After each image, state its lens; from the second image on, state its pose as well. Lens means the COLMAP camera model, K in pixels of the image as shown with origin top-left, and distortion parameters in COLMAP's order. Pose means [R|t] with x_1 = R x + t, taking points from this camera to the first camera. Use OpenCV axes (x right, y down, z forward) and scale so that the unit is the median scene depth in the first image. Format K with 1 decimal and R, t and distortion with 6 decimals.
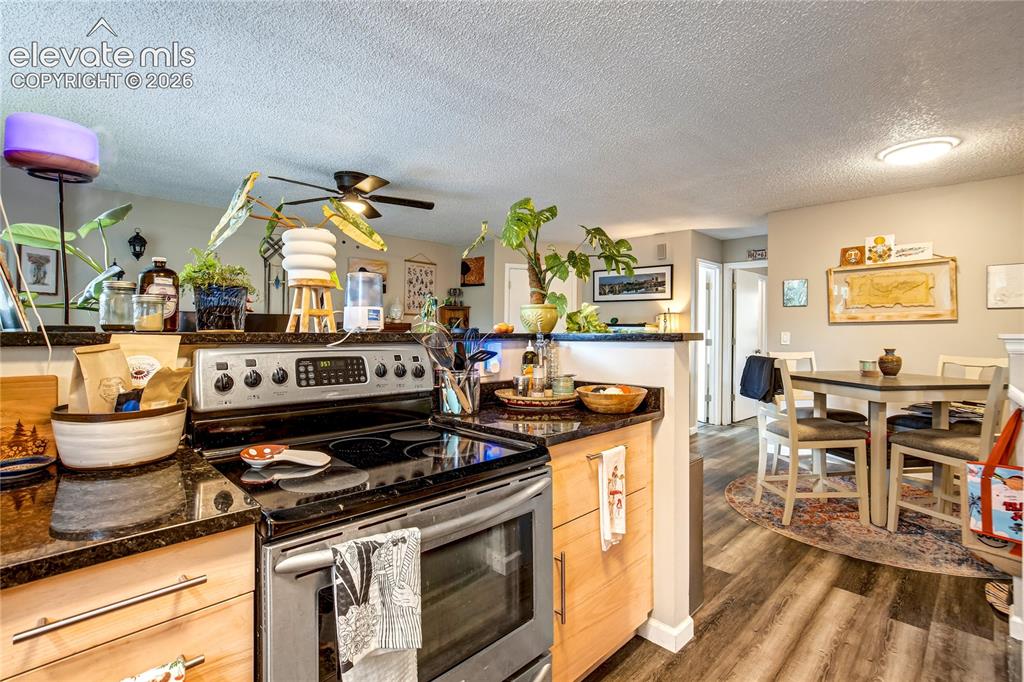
lens RADIAL K [[481.1, 0, 503.8], [0, 481.1, 332.3], [0, 0, 1]] dist [-0.026533, 0.014883]
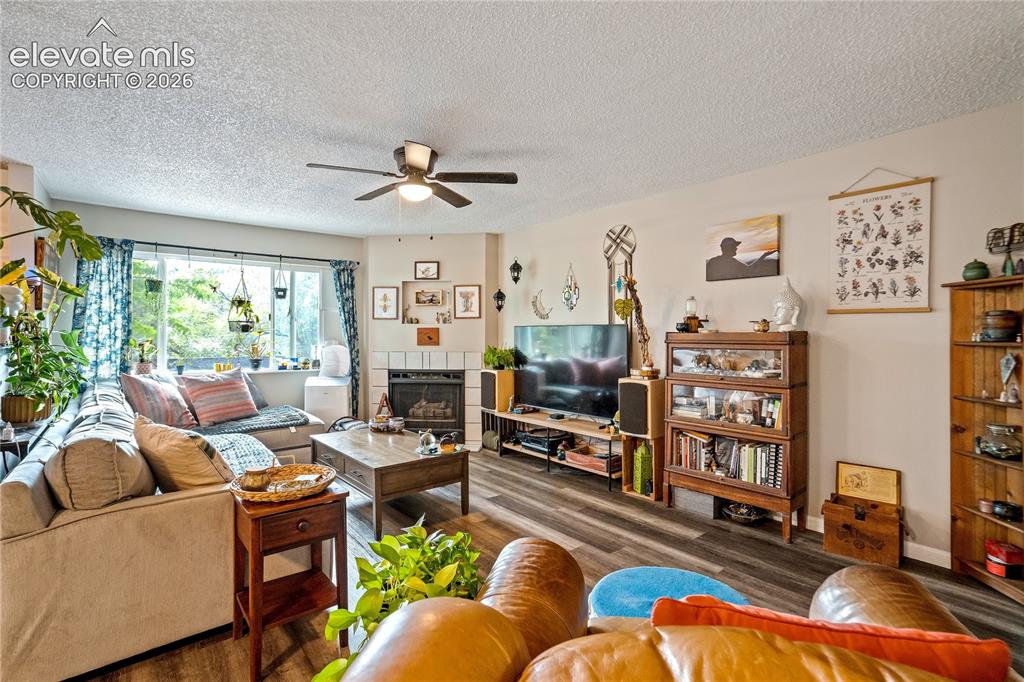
lens RADIAL K [[481.1, 0, 505.0], [0, 481.1, 338.6], [0, 0, 1]] dist [-0.026533, 0.014883]
pose [[-0.067905, -0.004751, -0.997680, 0.343711], [-0.005548, 0.999975, -0.004384, -0.009170], [0.997676, 0.005237, -0.067930, 0.866177]]
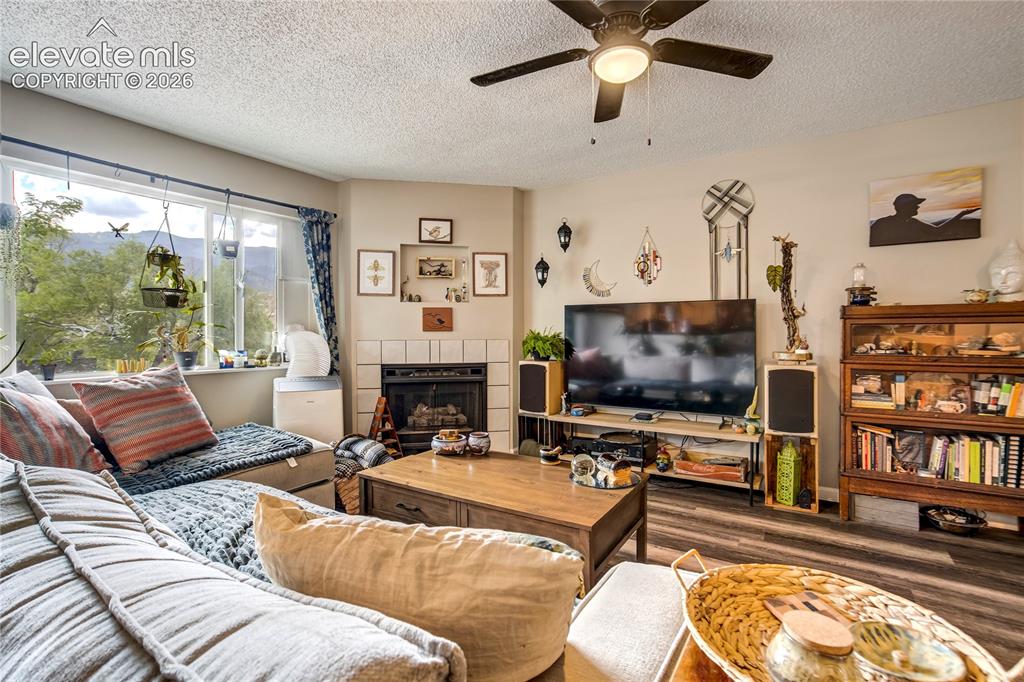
lens RADIAL K [[481.1, 0, 509.9], [0, 481.1, 336.9], [0, 0, 1]] dist [-0.026533, 0.014883]
pose [[0.239712, -0.004038, -0.970836, 0.095817], [0.001659, 0.999992, -0.003749, 0.014706], [0.970843, -0.000712, 0.239716, 0.550176]]
